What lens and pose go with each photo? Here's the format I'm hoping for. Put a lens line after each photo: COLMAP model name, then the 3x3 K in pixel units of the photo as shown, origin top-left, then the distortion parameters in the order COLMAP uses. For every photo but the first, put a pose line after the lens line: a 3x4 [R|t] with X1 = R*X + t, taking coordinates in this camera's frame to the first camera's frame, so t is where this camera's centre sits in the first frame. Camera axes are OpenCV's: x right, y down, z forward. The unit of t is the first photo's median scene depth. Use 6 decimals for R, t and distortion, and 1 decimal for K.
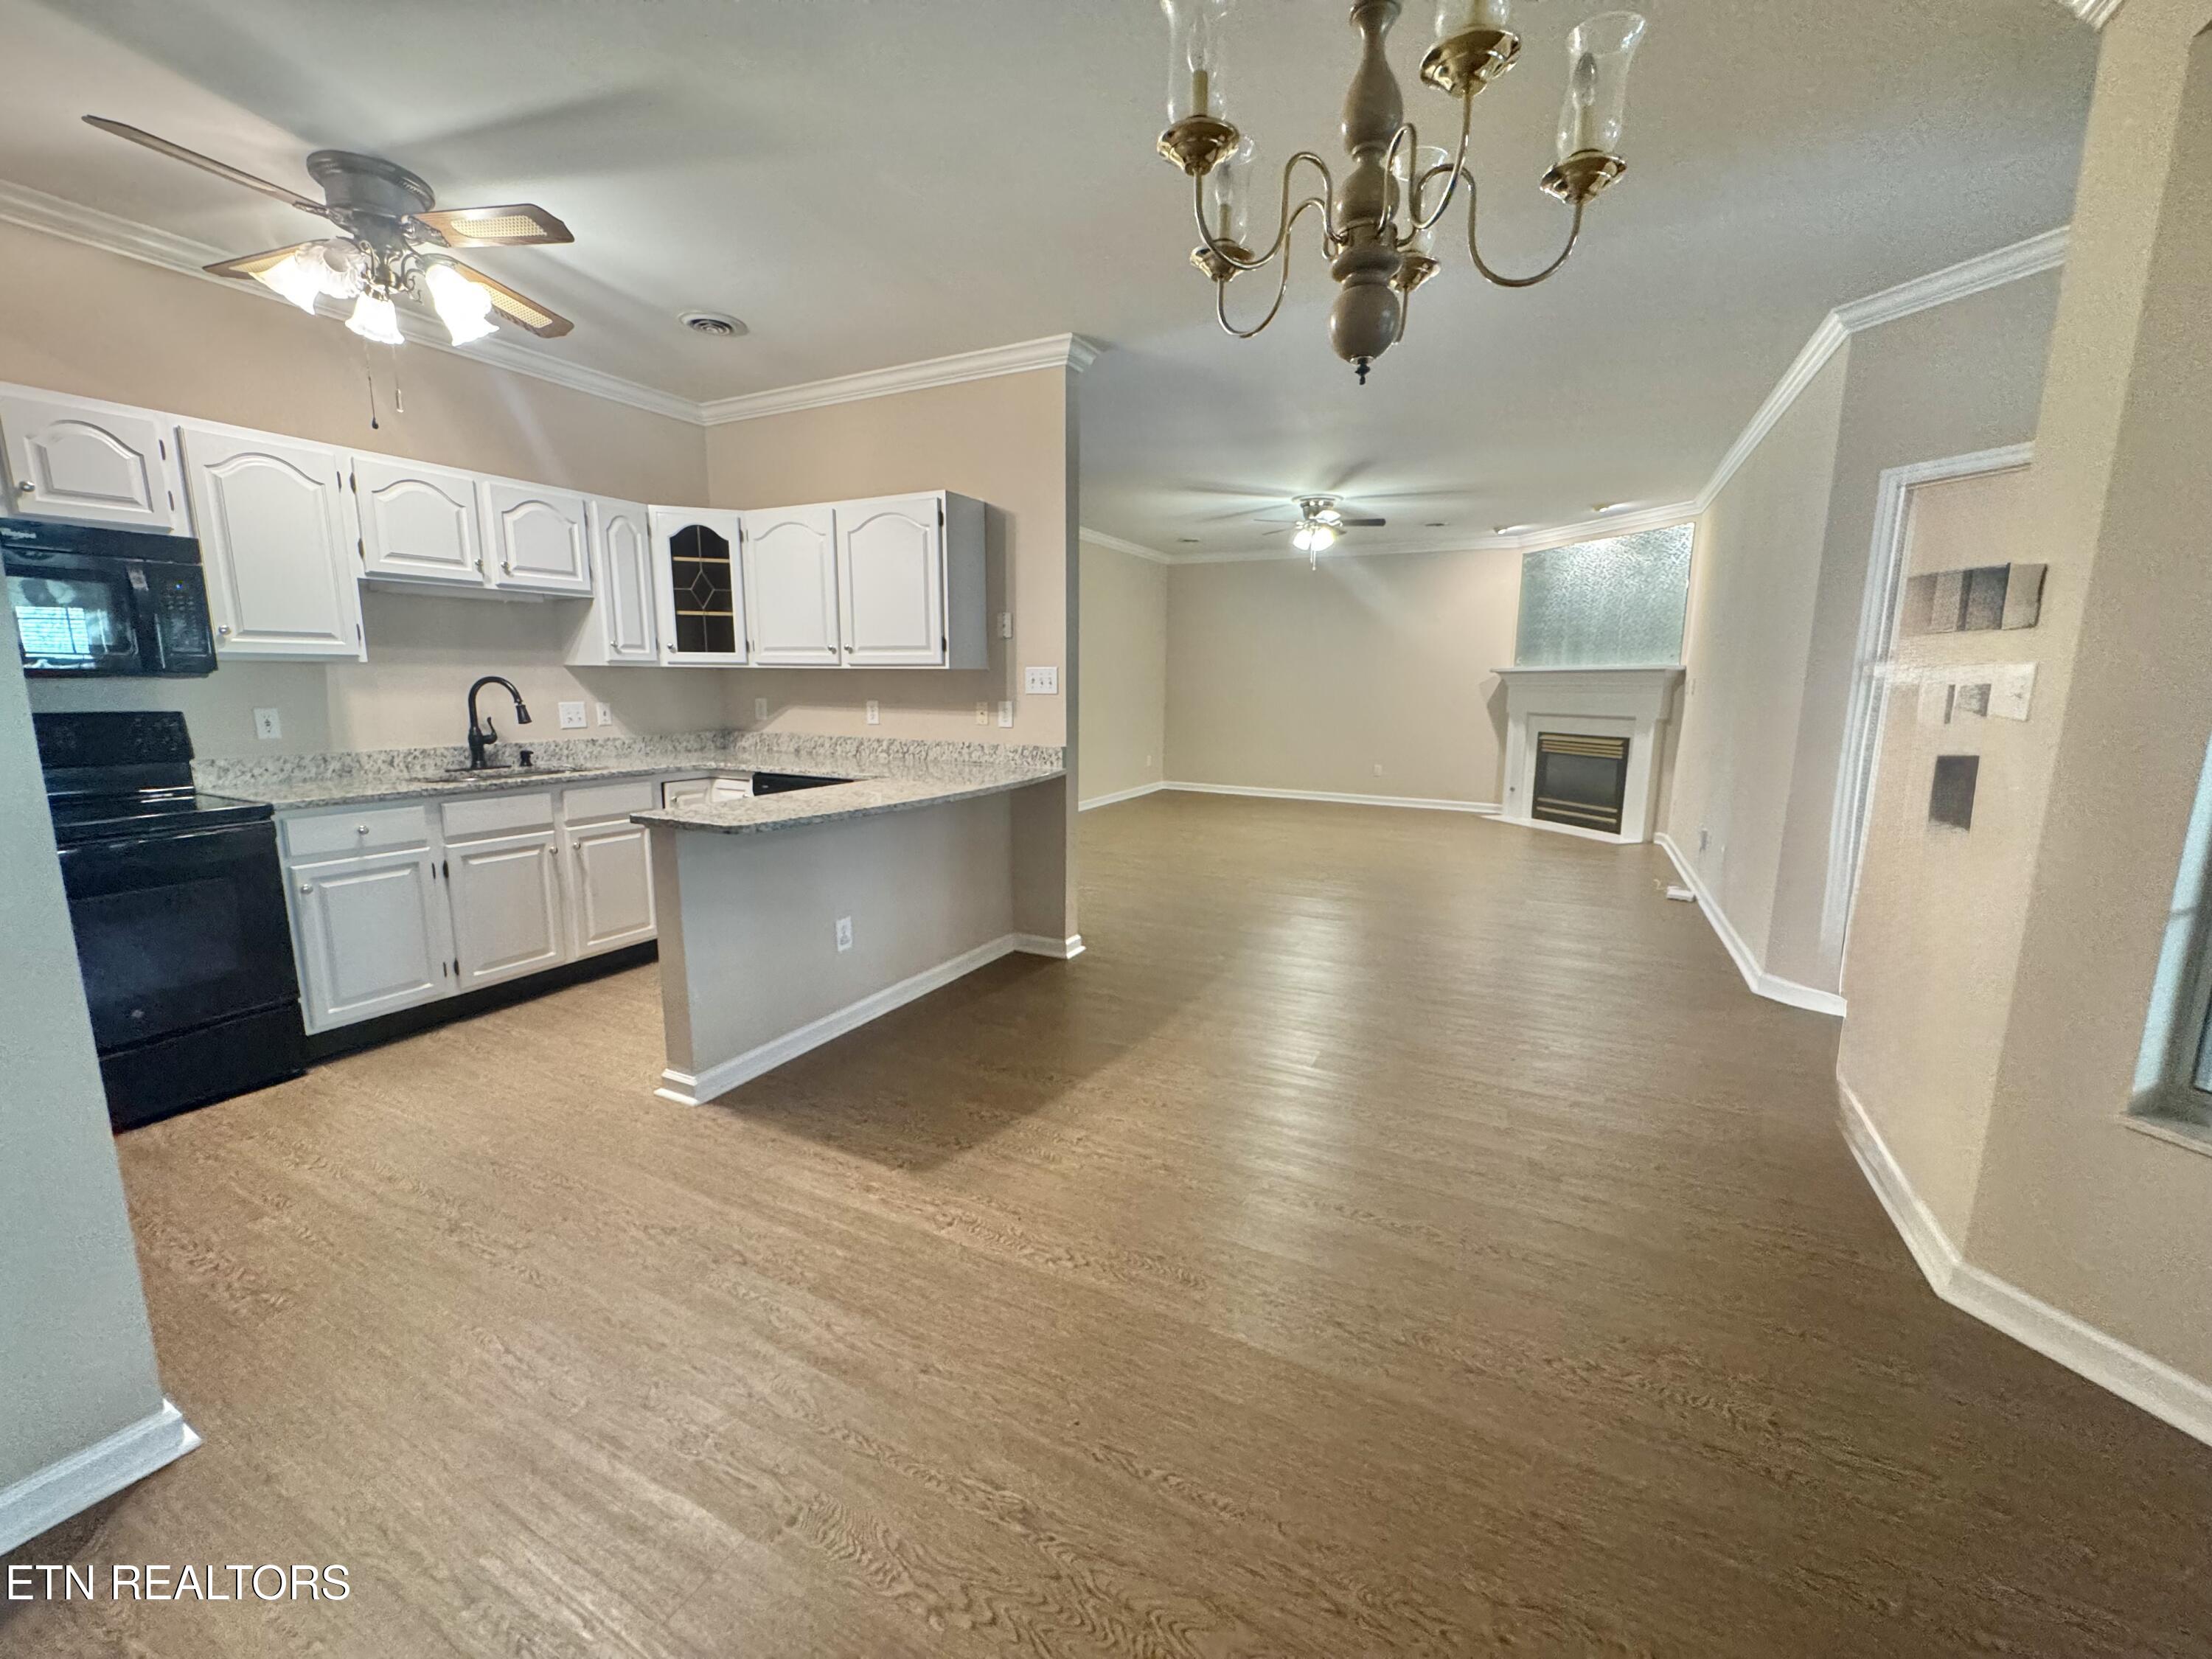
lens RADIAL K [[875.0, 0, 1104.3], [0, 875.0, 828.8], [0, 0, 1]] dist [0.007949, -0.000659]
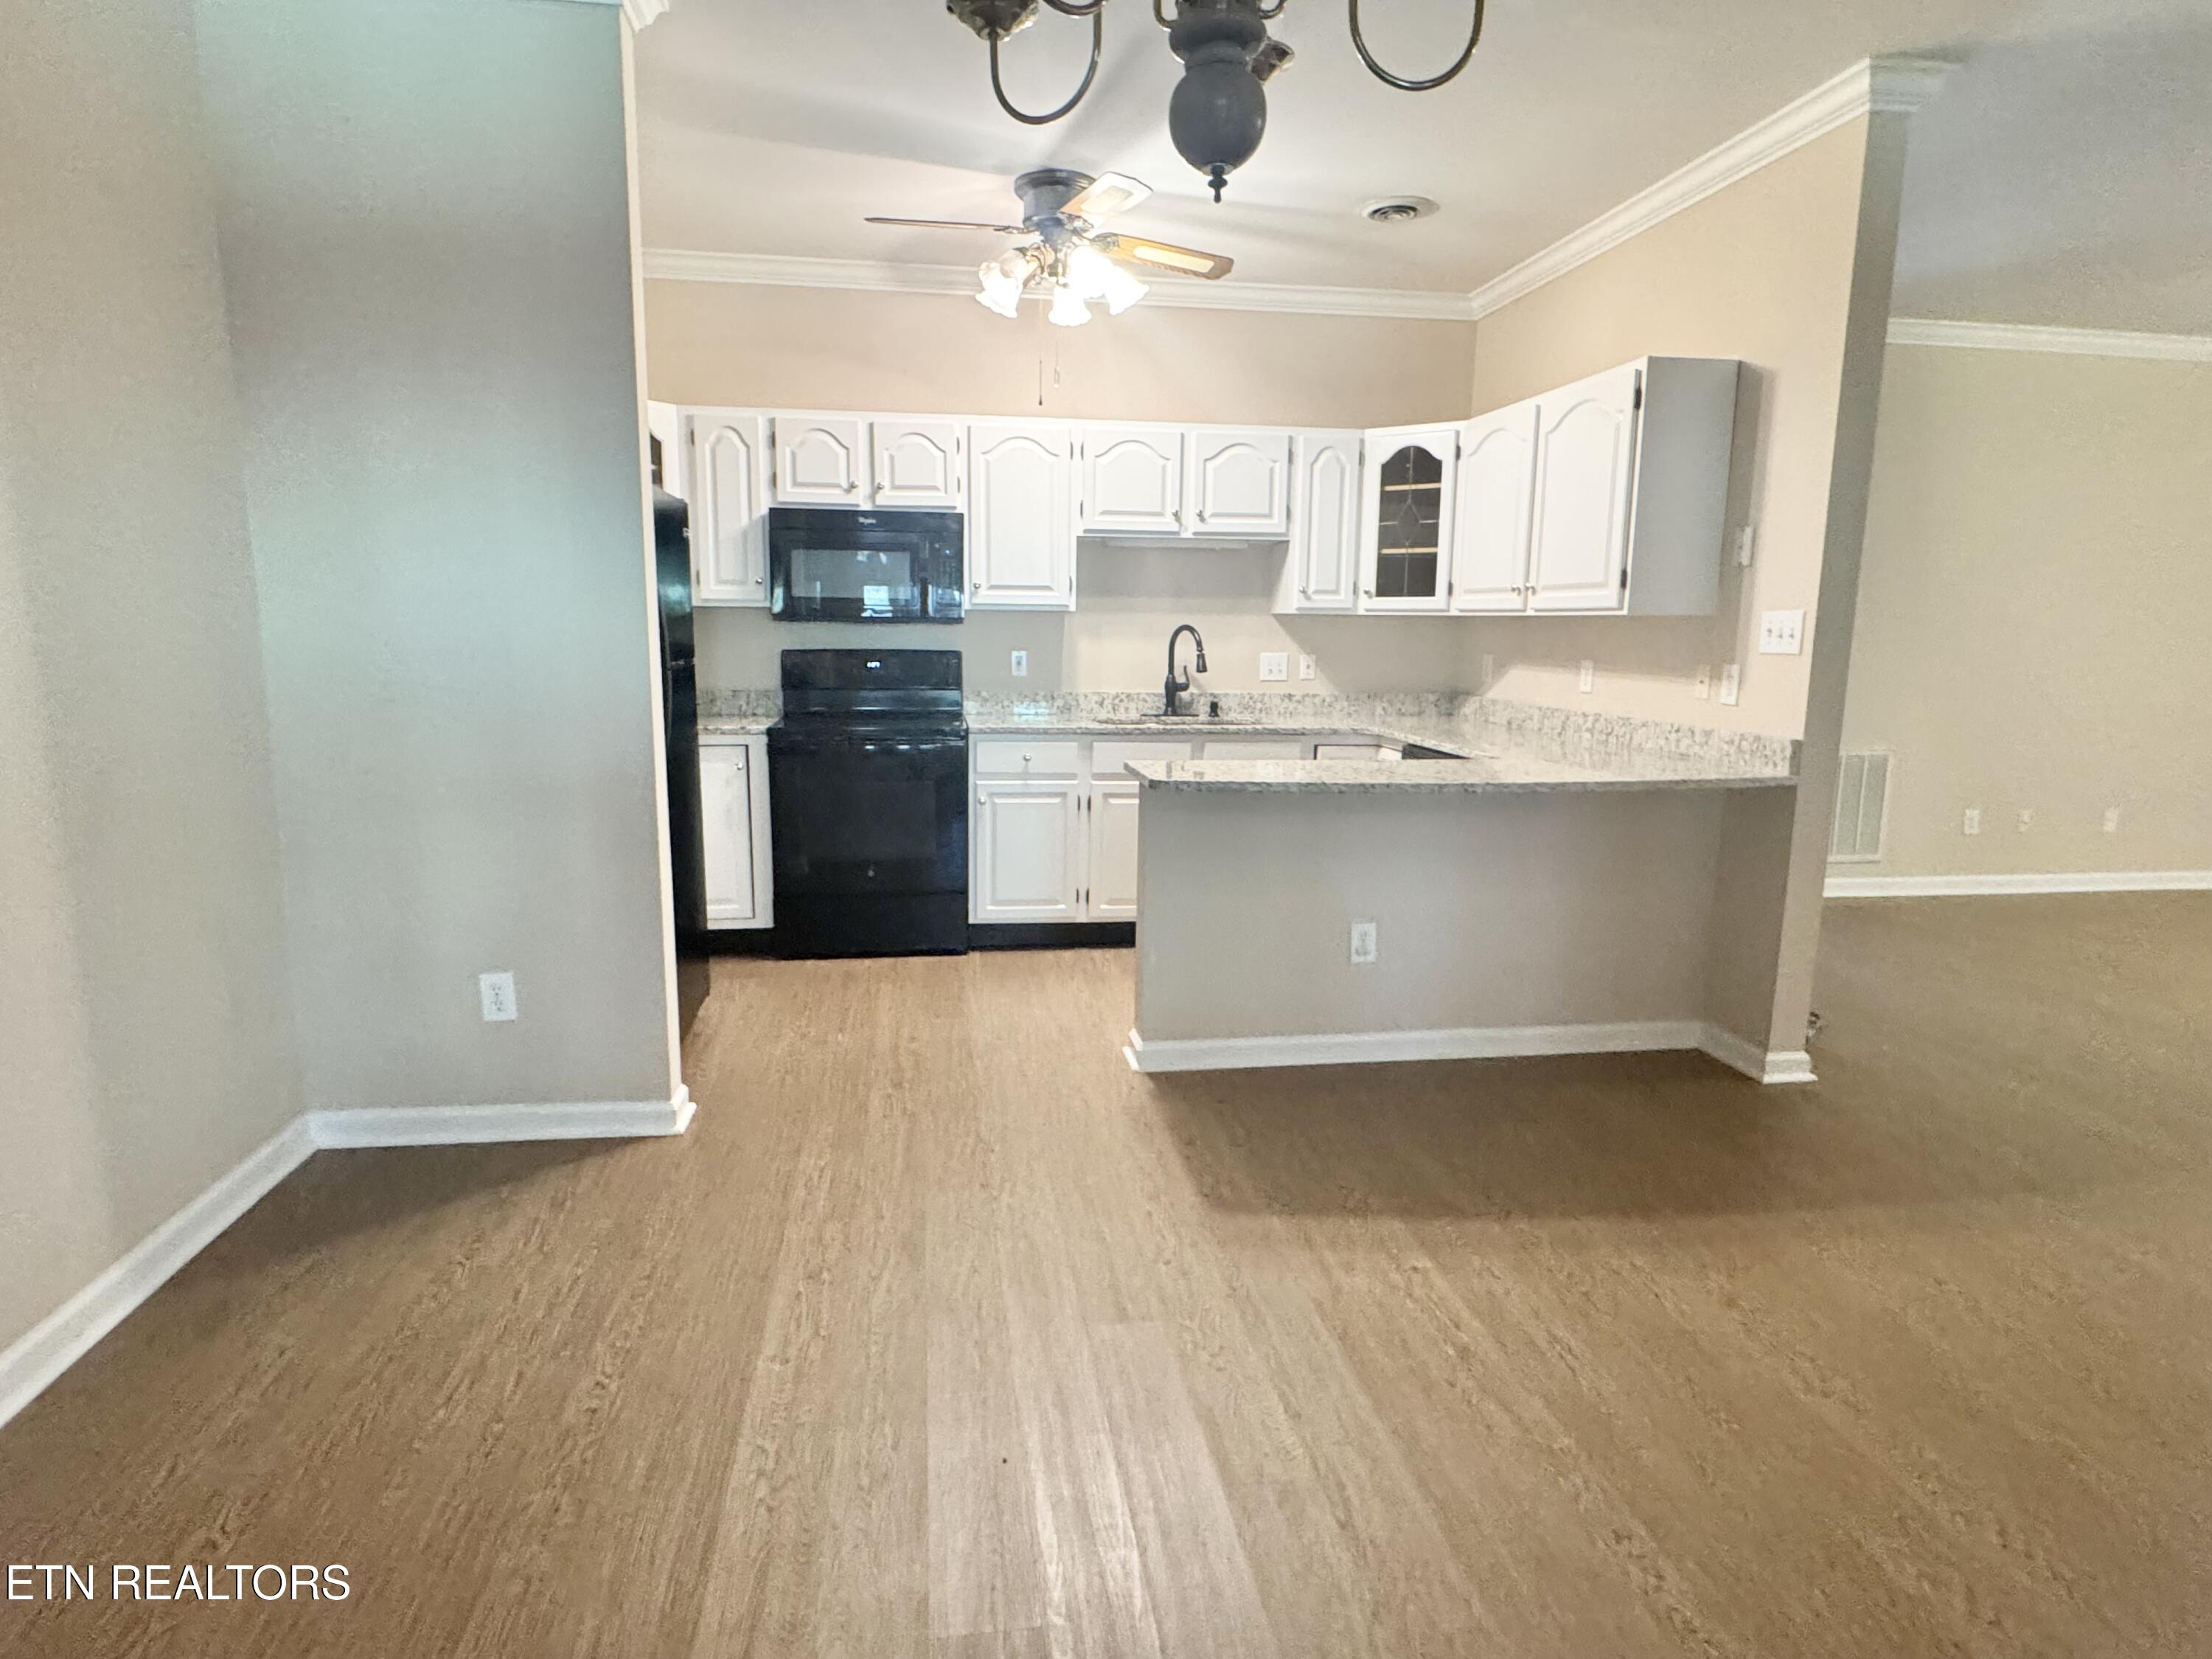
lens RADIAL K [[1182.9, 0, 1104.8], [0, 1182.9, 826.0], [0, 0, 1]] dist [0.005016, -0.000292]
pose [[0.595458, 0.136720, -0.791667, 0.340785], [-0.145217, 0.987498, 0.061314, -0.015013], [0.790153, 0.078453, 0.607868, 0.118509]]
